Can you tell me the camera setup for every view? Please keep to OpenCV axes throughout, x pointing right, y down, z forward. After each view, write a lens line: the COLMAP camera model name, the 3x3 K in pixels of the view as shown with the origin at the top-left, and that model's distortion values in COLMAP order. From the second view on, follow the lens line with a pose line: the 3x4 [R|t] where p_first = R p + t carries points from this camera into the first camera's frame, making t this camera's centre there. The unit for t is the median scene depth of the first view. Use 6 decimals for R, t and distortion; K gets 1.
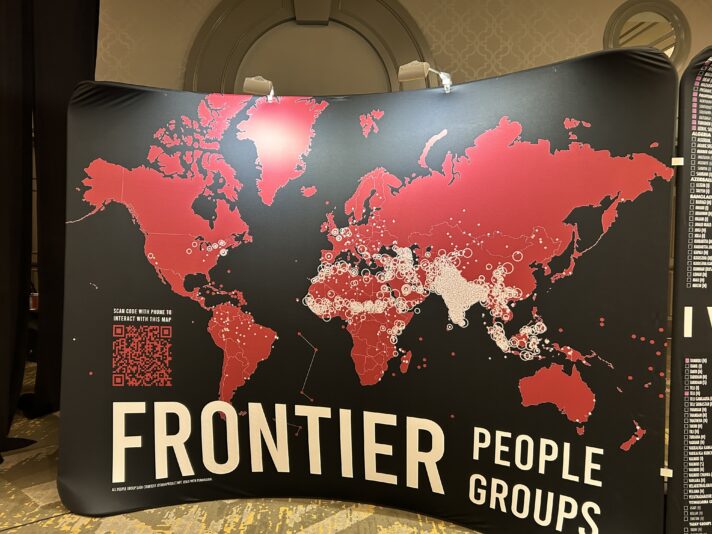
lens RADIAL K [[564.5, 0, 356.0], [0, 564.5, 266.7], [0, 0, 1]] dist [0.006405, -0.019562]
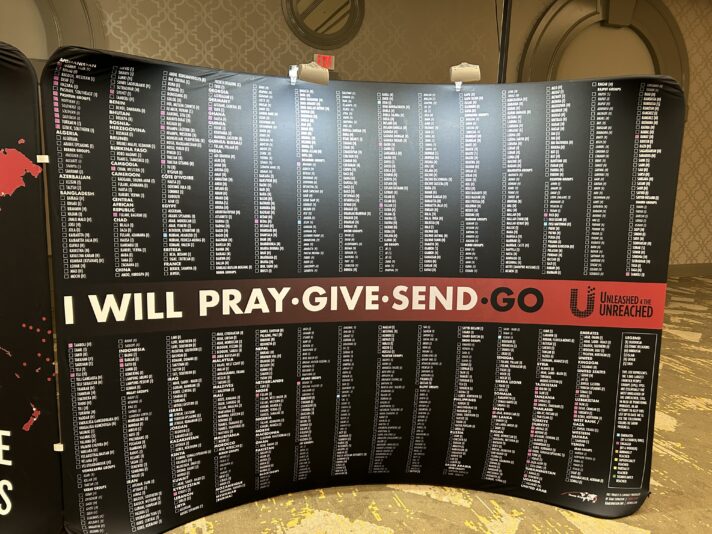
lens RADIAL K [[470.6, 0, 355.4], [0, 470.6, 266.0], [0, 0, 1]] dist [0.000241, -0.003108]
pose [[0.953053, -0.030232, 0.301289, 0.838953], [0.007113, 0.996964, 0.077537, -0.051381], [-0.302718, -0.071754, 0.950375, -0.011194]]
